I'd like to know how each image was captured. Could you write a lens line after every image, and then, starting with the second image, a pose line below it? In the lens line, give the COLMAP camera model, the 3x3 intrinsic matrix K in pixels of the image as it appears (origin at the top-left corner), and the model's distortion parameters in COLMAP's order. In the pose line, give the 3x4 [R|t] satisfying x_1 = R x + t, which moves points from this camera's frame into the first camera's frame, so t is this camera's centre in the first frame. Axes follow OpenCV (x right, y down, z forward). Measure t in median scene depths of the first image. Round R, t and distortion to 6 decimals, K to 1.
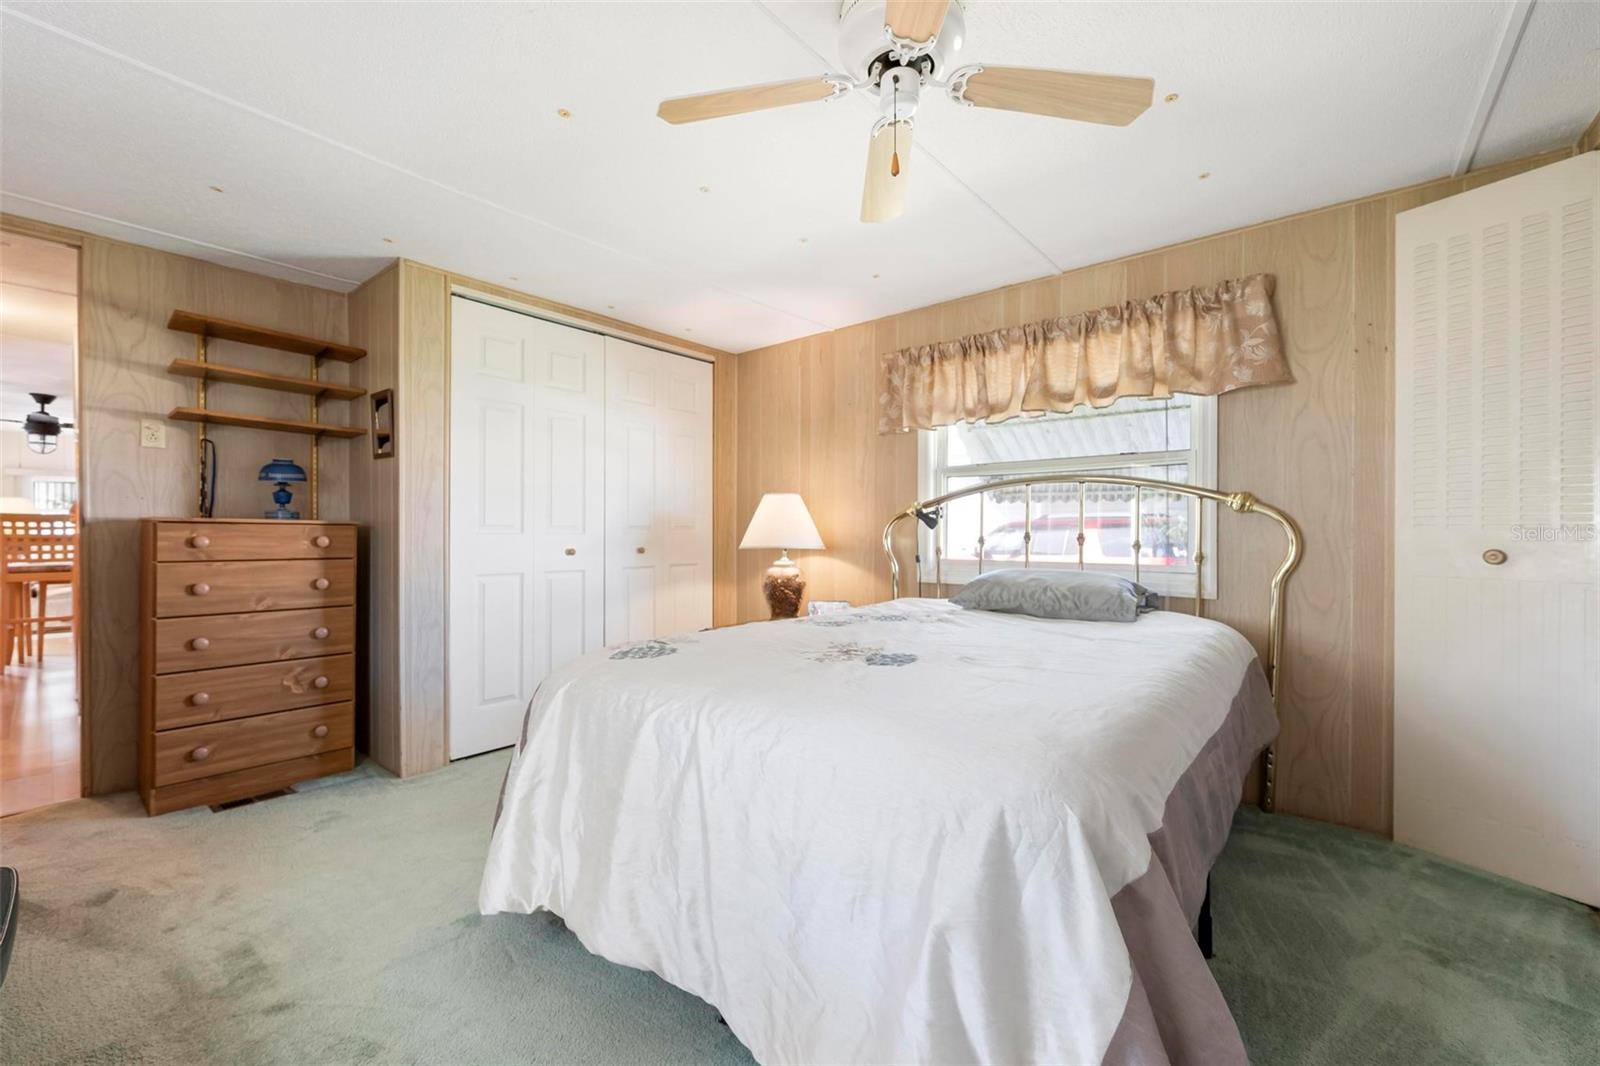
lens RADIAL K [[646.5, 0, 800.0], [0, 646.5, 533.0], [0, 0, 1]] dist [0.000917, 0.000139]
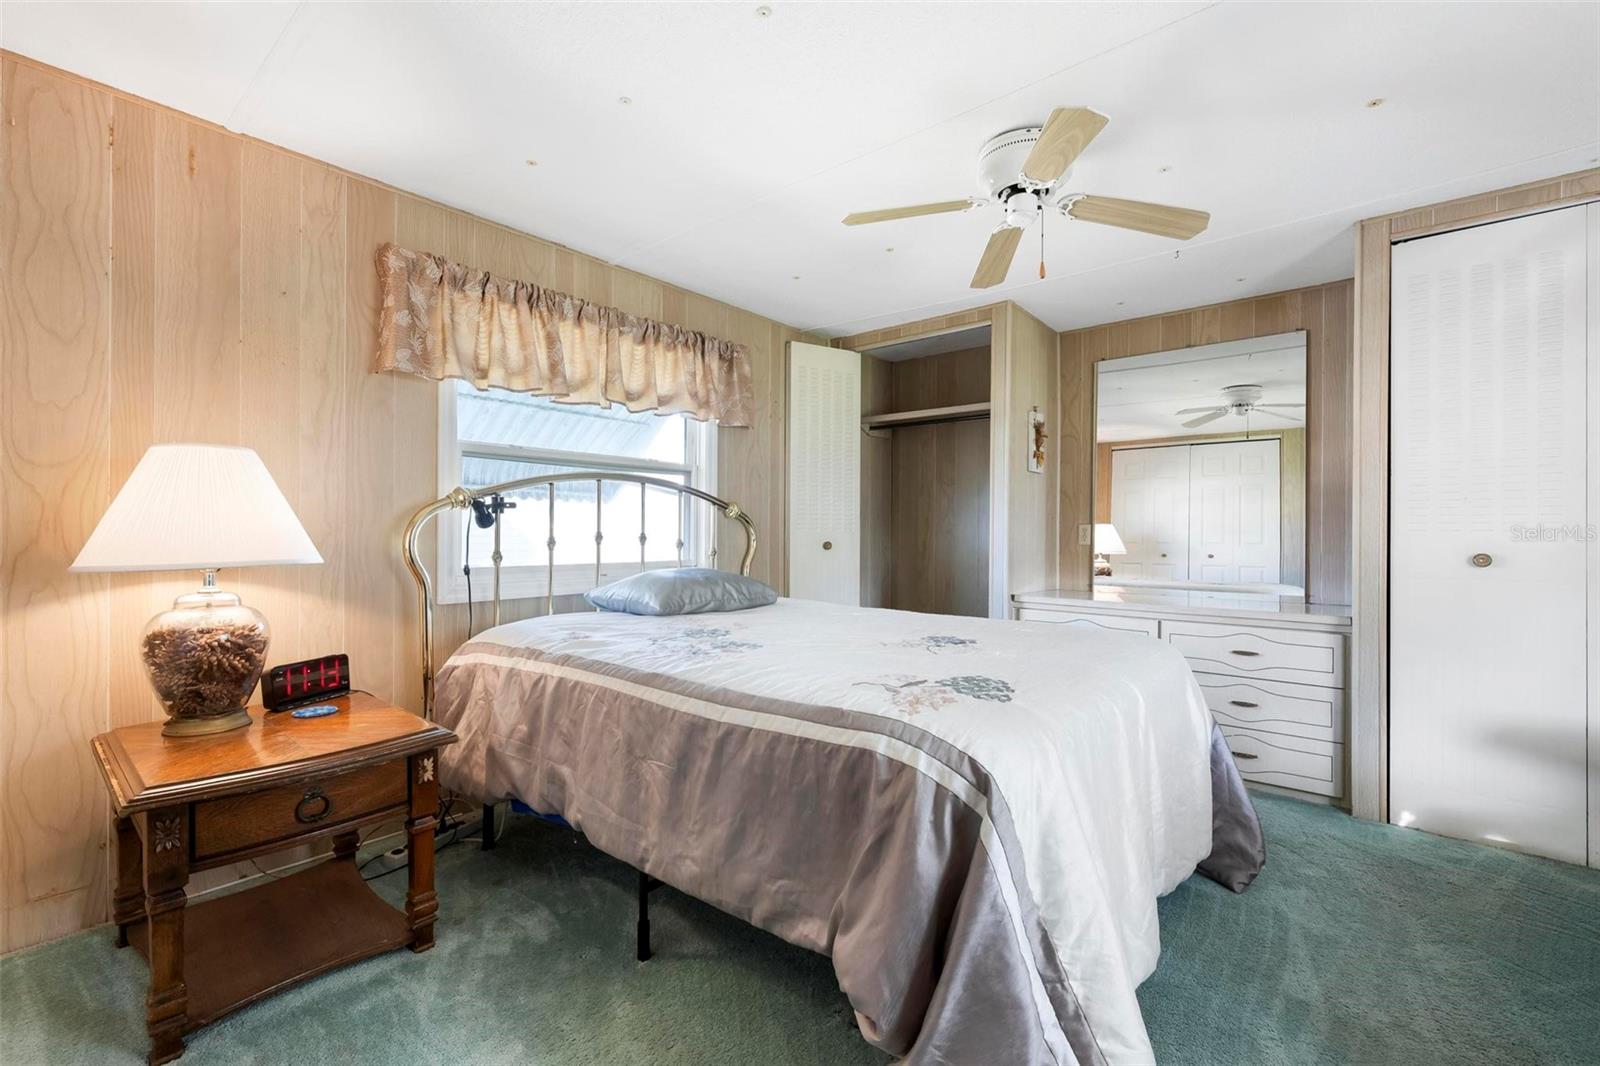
lens RADIAL K [[674.6, 0, 800.0], [0, 674.6, 533.0], [0, 0, 1]] dist [0.001079, -0.000022]
pose [[0.015006, -0.006842, 0.999864, -0.569455], [-0.001274, 0.999976, 0.006862, -0.004931], [-0.999887, -0.001377, 0.014997, 0.660233]]
